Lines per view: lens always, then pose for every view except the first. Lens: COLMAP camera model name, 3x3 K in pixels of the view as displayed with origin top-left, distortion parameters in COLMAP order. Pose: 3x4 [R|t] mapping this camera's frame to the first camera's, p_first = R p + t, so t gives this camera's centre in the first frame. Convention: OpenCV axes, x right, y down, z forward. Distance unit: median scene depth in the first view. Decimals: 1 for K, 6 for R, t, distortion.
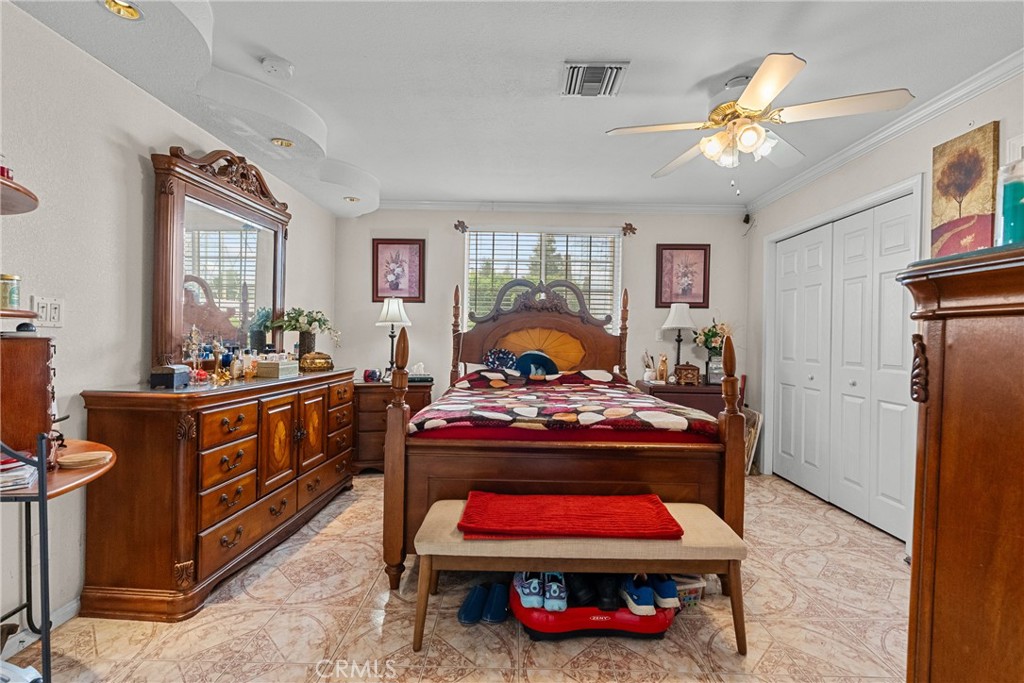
lens RADIAL K [[464.9, 0, 512.0], [0, 464.9, 341.5], [0, 0, 1]] dist [-0.000692, 0.000704]
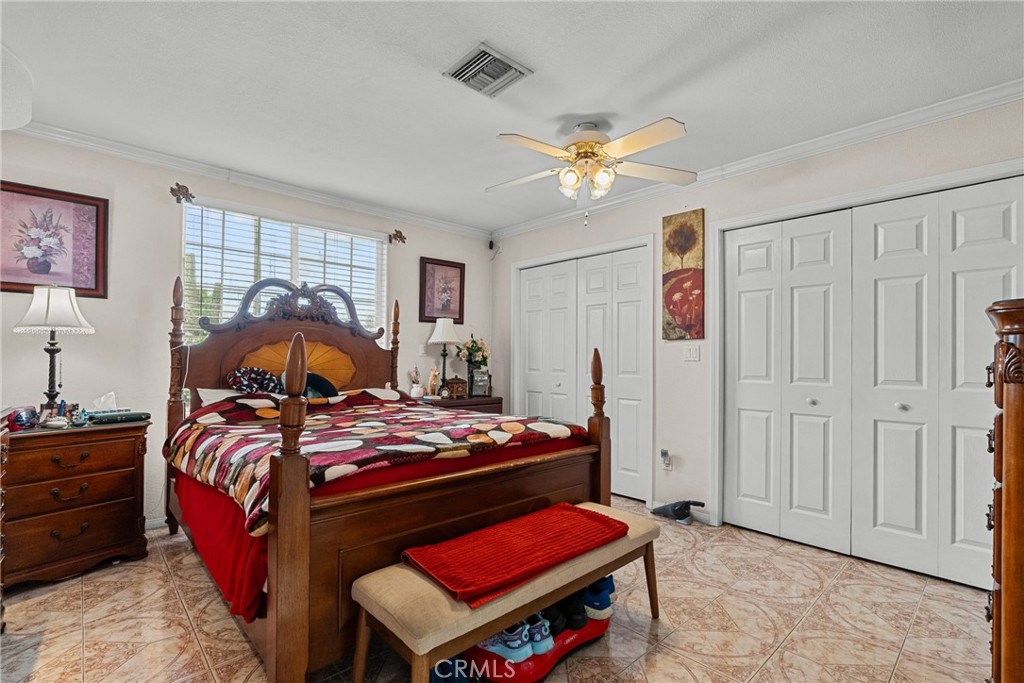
lens RADIAL K [[471.4, 0, 510.9], [0, 471.4, 354.6], [0, 0, 1]] dist [0.000612, 0.000746]
pose [[0.729341, -0.005205, 0.684131, -0.251078], [0.010724, 0.999935, -0.003824, 0.002521], [-0.684066, 0.010126, 0.729349, 0.161244]]
